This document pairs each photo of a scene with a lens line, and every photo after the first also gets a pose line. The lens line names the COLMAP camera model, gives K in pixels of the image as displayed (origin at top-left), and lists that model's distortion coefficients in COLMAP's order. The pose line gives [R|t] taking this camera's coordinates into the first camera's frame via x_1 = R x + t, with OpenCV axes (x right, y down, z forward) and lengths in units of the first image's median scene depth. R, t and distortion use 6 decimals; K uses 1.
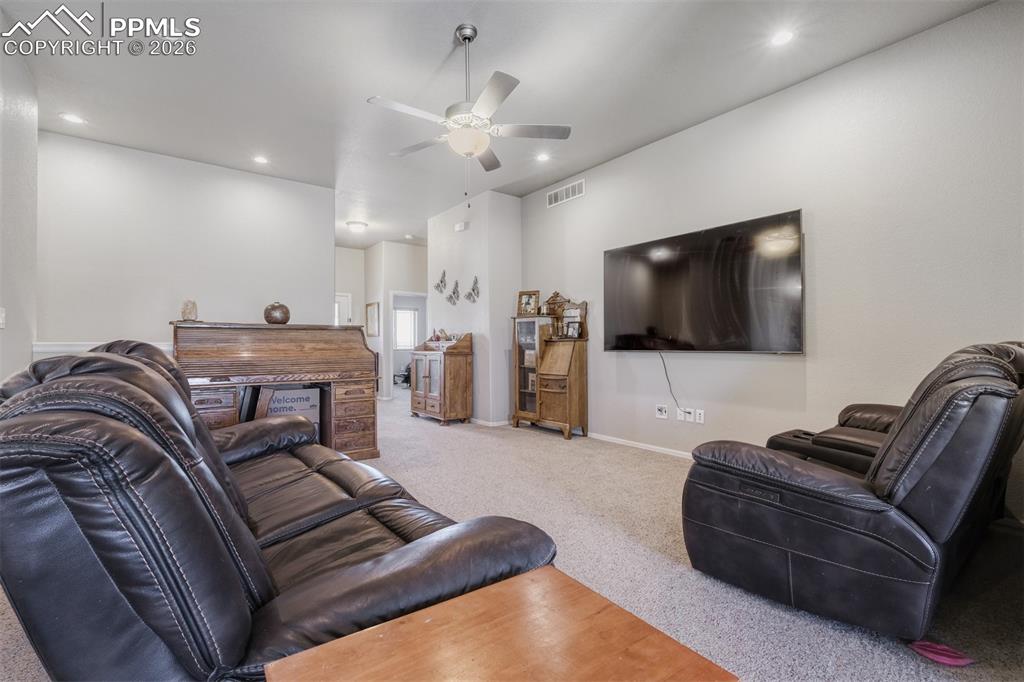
lens RADIAL K [[450.4, 0, 506.1], [0, 450.4, 341.4], [0, 0, 1]] dist [-0.006323, 0.001089]
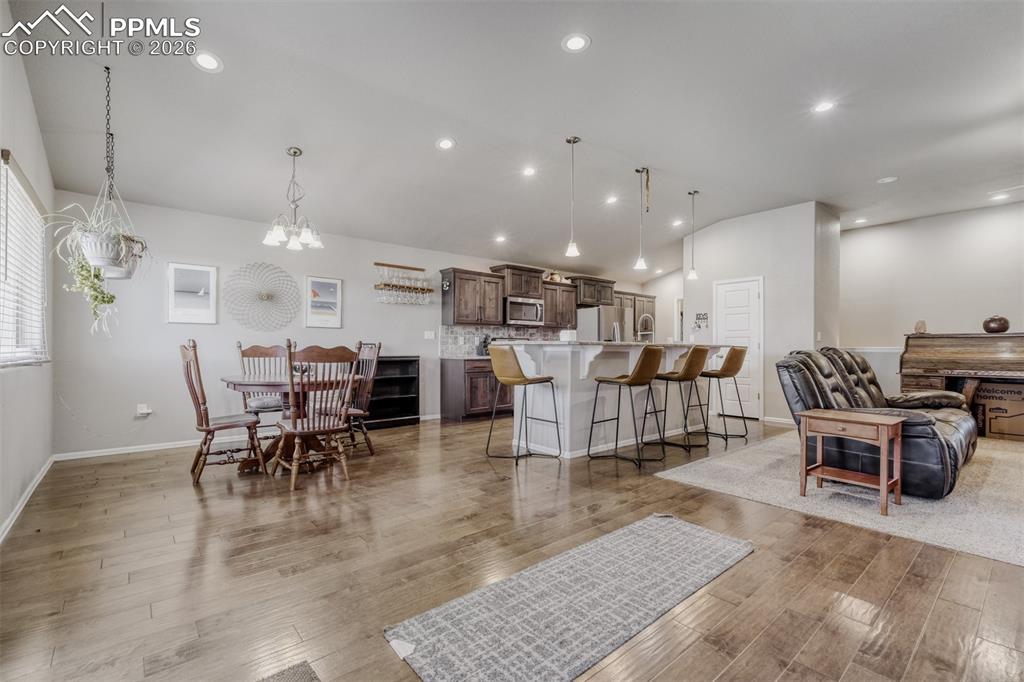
lens RADIAL K [[450.4, 0, 506.7], [0, 450.4, 343.4], [0, 0, 1]] dist [-0.006323, 0.001089]
pose [[0.033773, -0.000063, -0.999430, 0.741537], [-0.000693, 1.000000, -0.000087, -0.007578], [0.999429, 0.000696, 0.033773, -0.451316]]
